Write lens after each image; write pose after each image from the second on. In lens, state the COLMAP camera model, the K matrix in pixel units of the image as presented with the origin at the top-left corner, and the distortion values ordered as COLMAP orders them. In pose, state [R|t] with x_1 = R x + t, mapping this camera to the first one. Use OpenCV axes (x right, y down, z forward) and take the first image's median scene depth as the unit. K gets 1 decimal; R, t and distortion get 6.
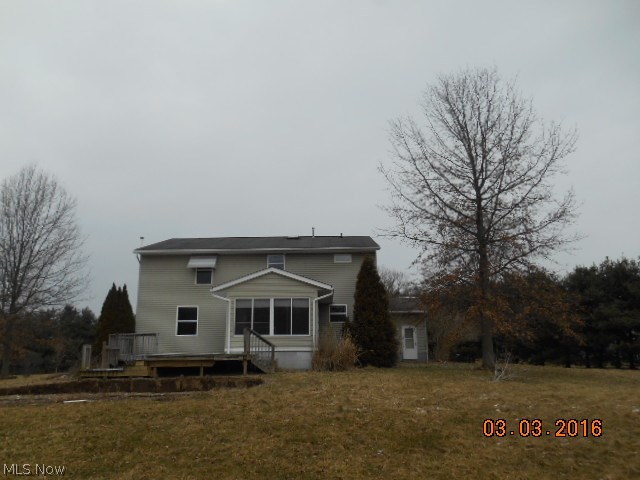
lens RADIAL K [[478.5, 0, 320.0], [0, 478.5, 240.0], [0, 0, 1]] dist [-0.011524, -0.005763]
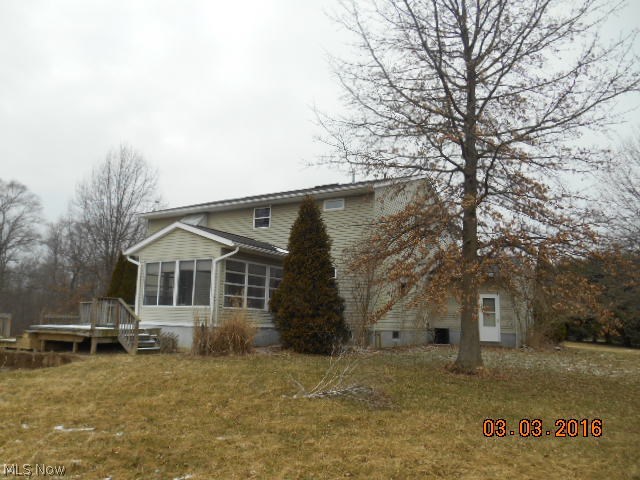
lens RADIAL K [[488.8, 0, 320.0], [0, 488.8, 240.0], [0, 0, 1]] dist [0.002138, -0.000051]
pose [[0.869625, -0.051063, -0.491066, 0.467250], [0.086209, 0.995062, 0.049196, 0.063002], [0.486129, -0.085116, 0.869732, 0.376158]]
